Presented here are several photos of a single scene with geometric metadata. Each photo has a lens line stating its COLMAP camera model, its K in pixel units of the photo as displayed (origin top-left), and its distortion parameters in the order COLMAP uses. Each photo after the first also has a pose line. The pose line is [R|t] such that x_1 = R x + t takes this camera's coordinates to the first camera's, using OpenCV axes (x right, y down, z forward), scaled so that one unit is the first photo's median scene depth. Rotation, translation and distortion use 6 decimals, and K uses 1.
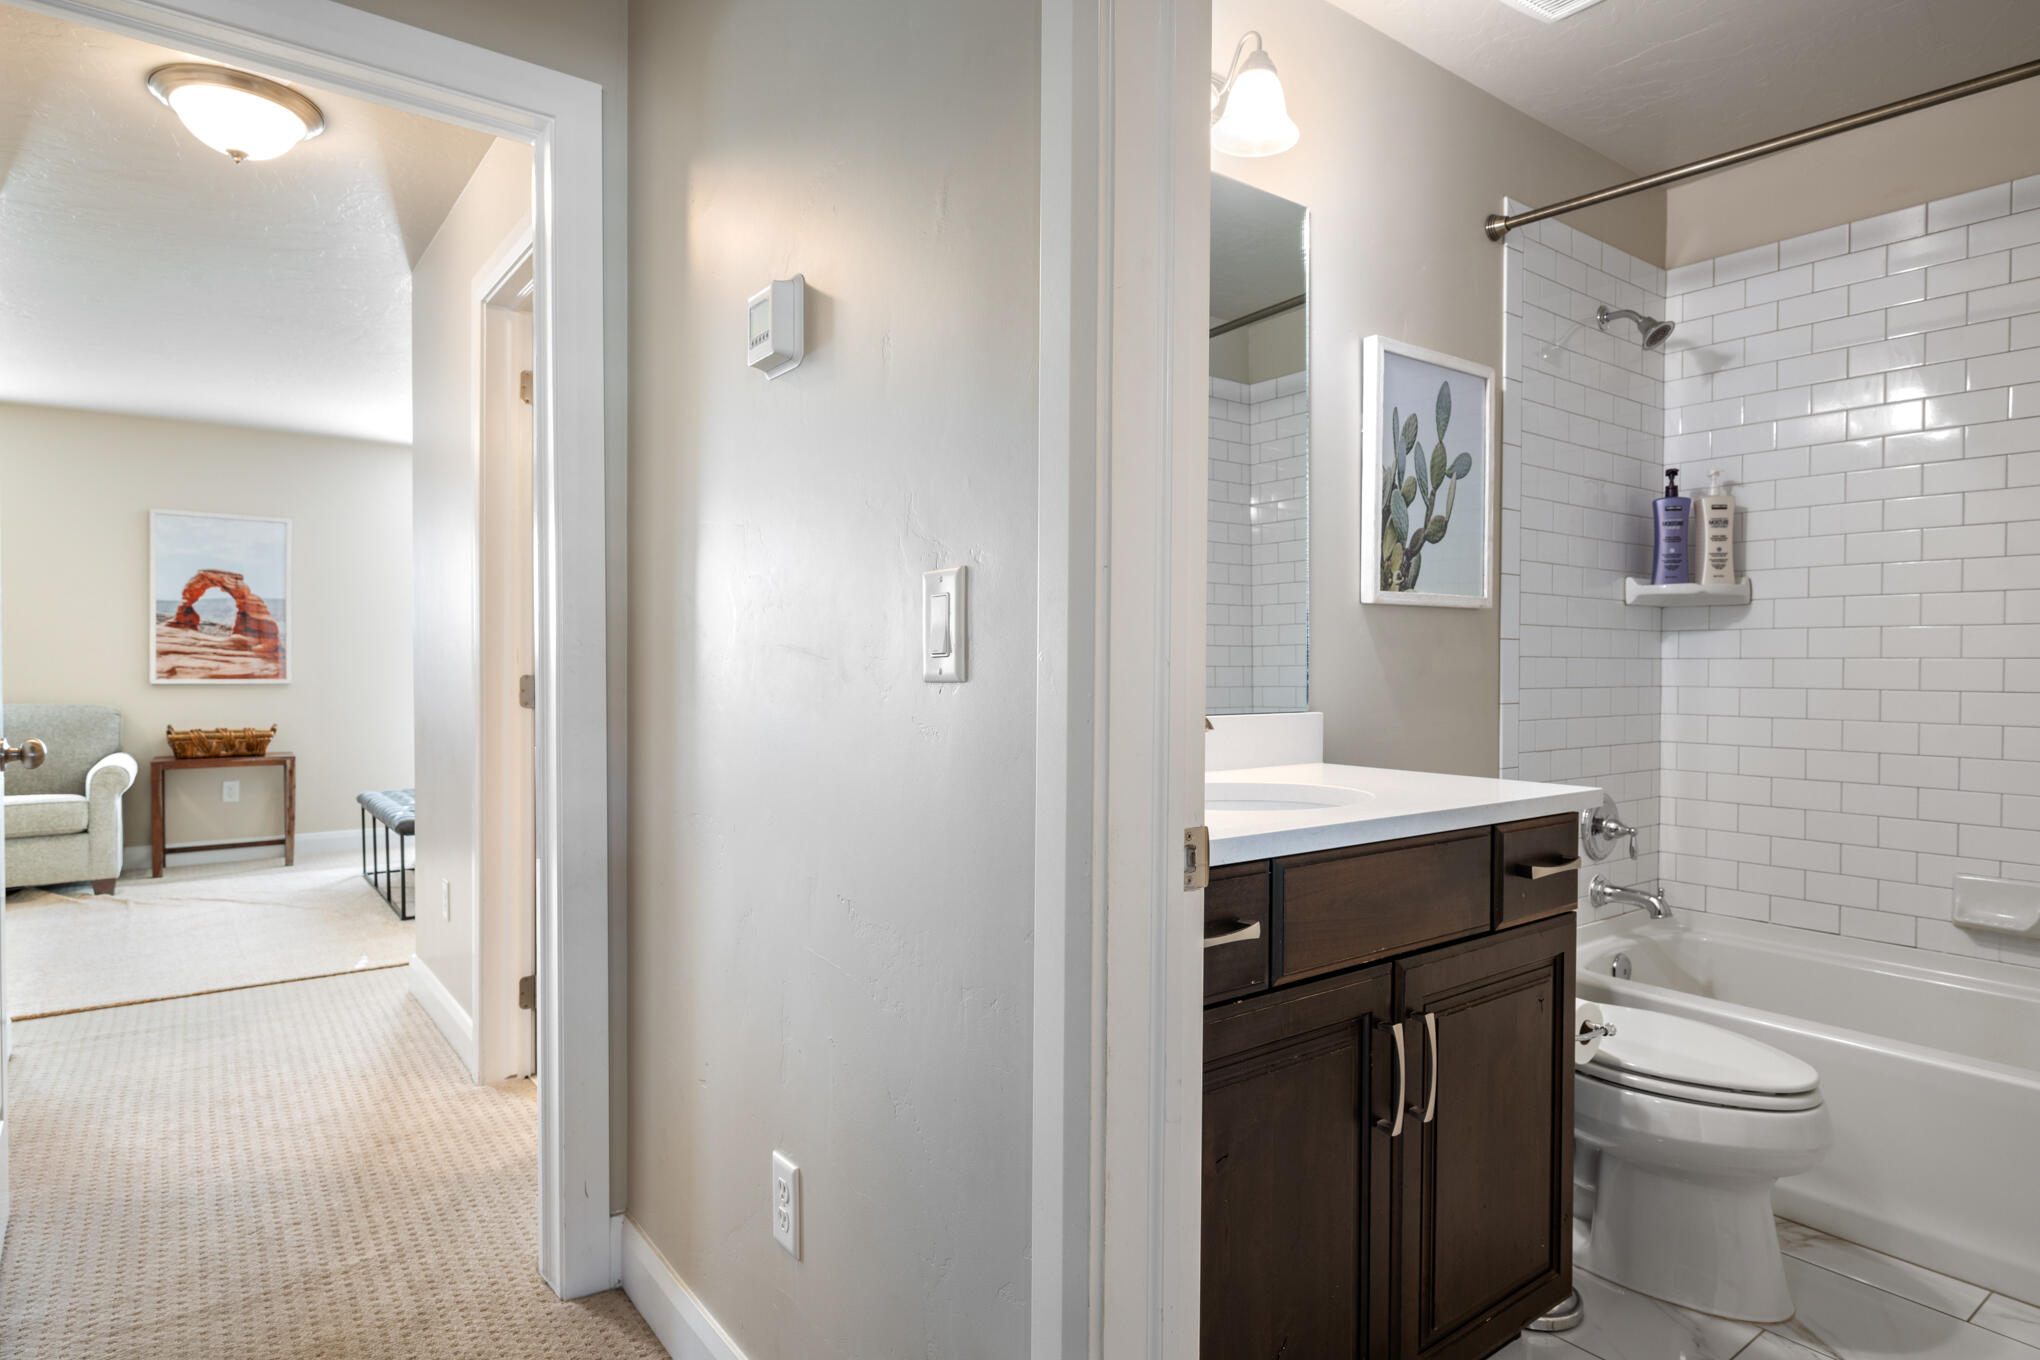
lens RADIAL K [[1098.8, 0, 1019.0], [0, 1098.8, 682.1], [0, 0, 1]] dist [-0.010972, 0.003205]
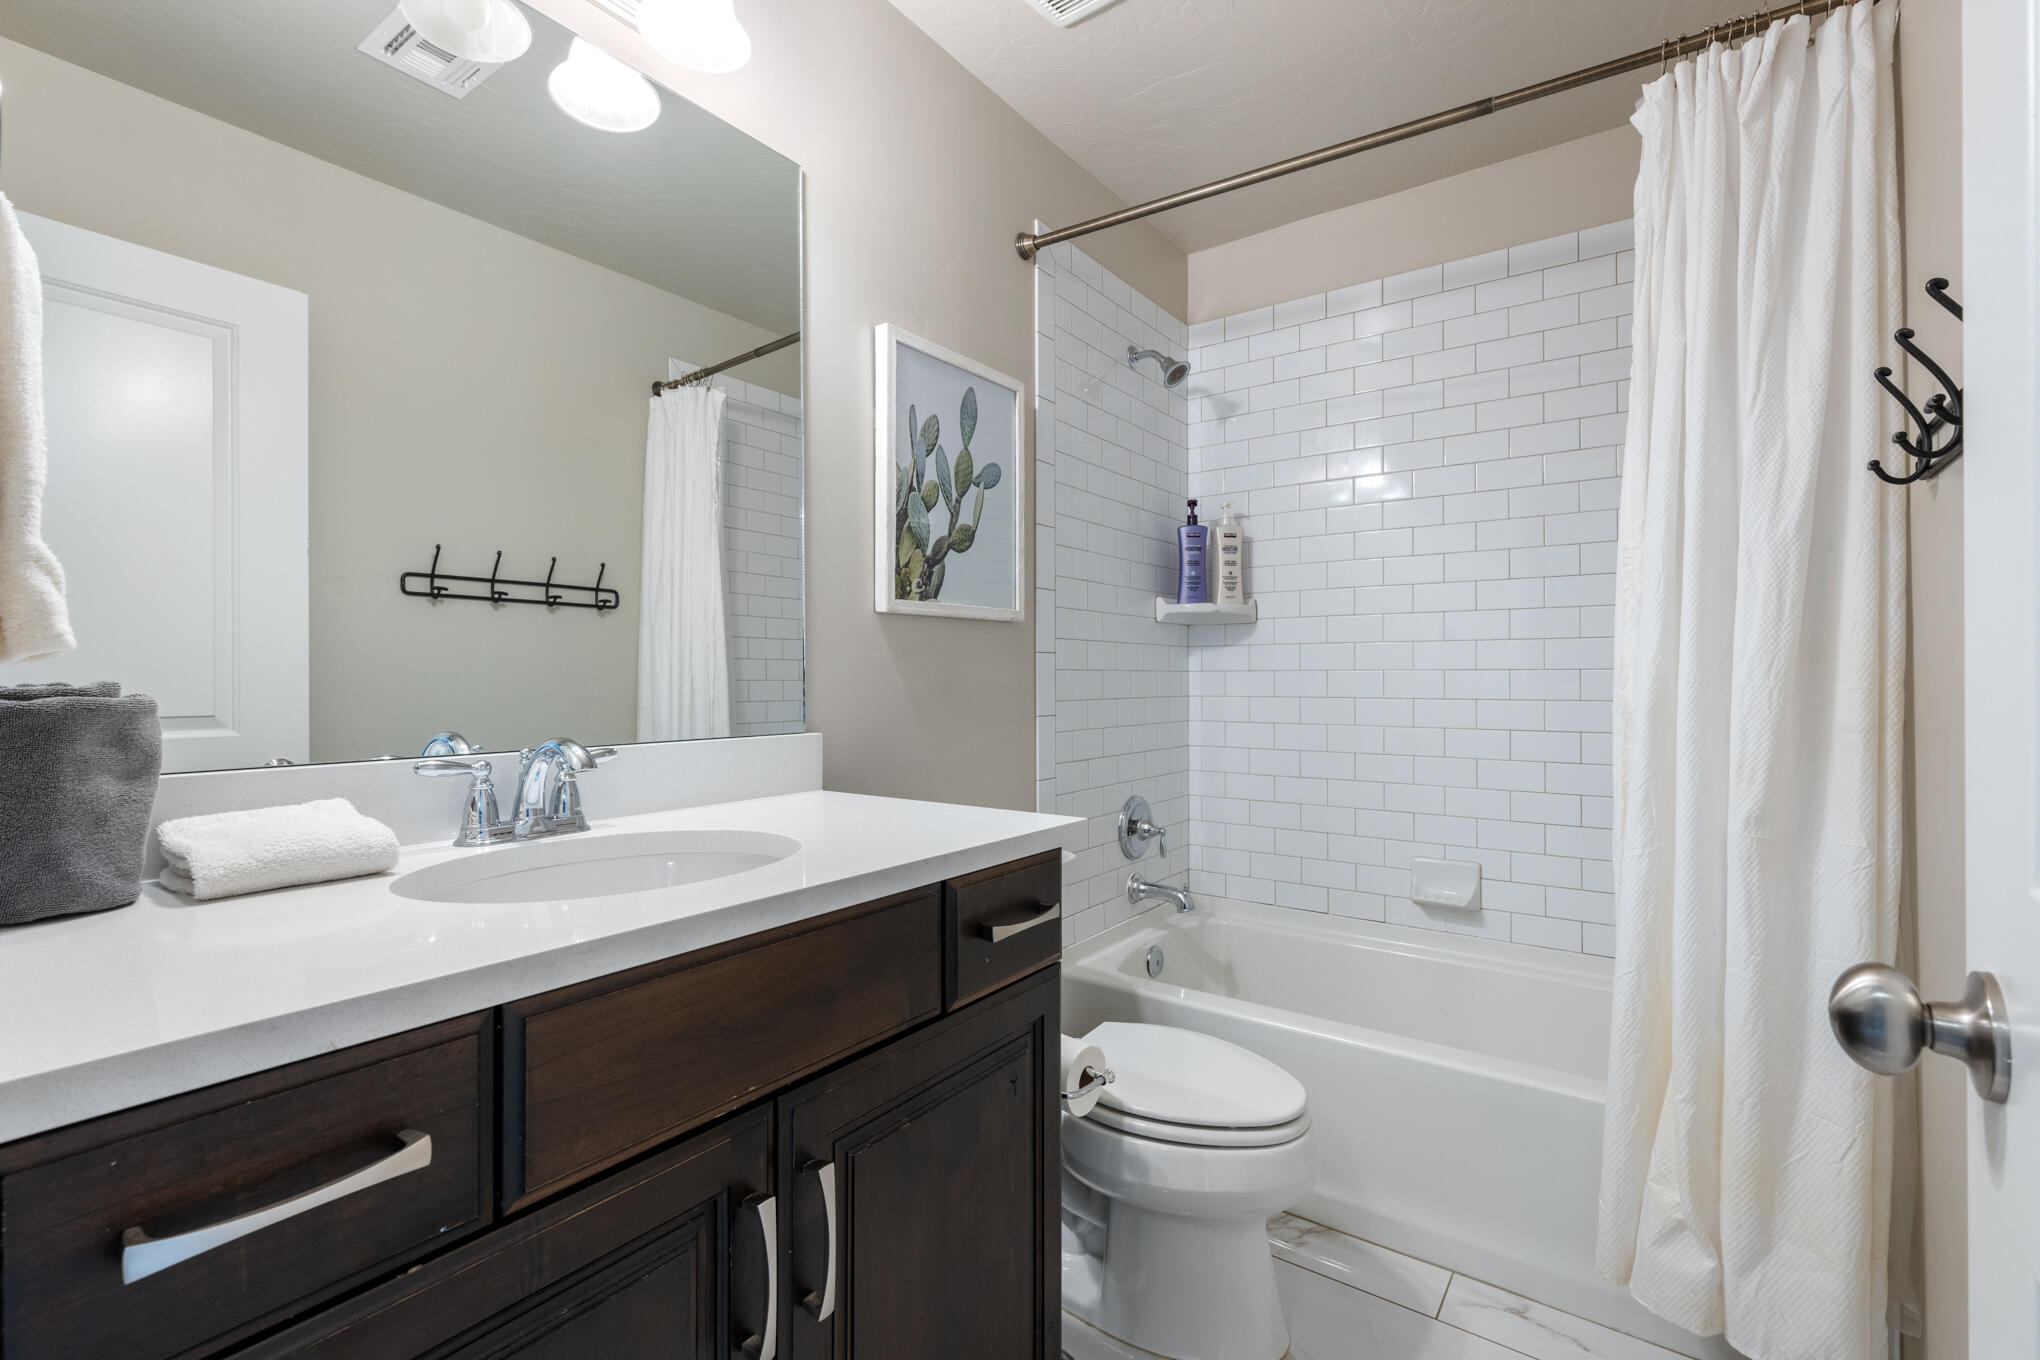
lens RADIAL K [[901.4, 0, 1015.2], [0, 901.4, 670.9], [0, 0, 1]] dist [0.001785, -0.000345]
pose [[0.953995, -0.001855, 0.299817, 0.185810], [0.008414, 0.999753, -0.020586, -0.005589], [-0.299704, 0.022161, 0.953775, 0.229724]]
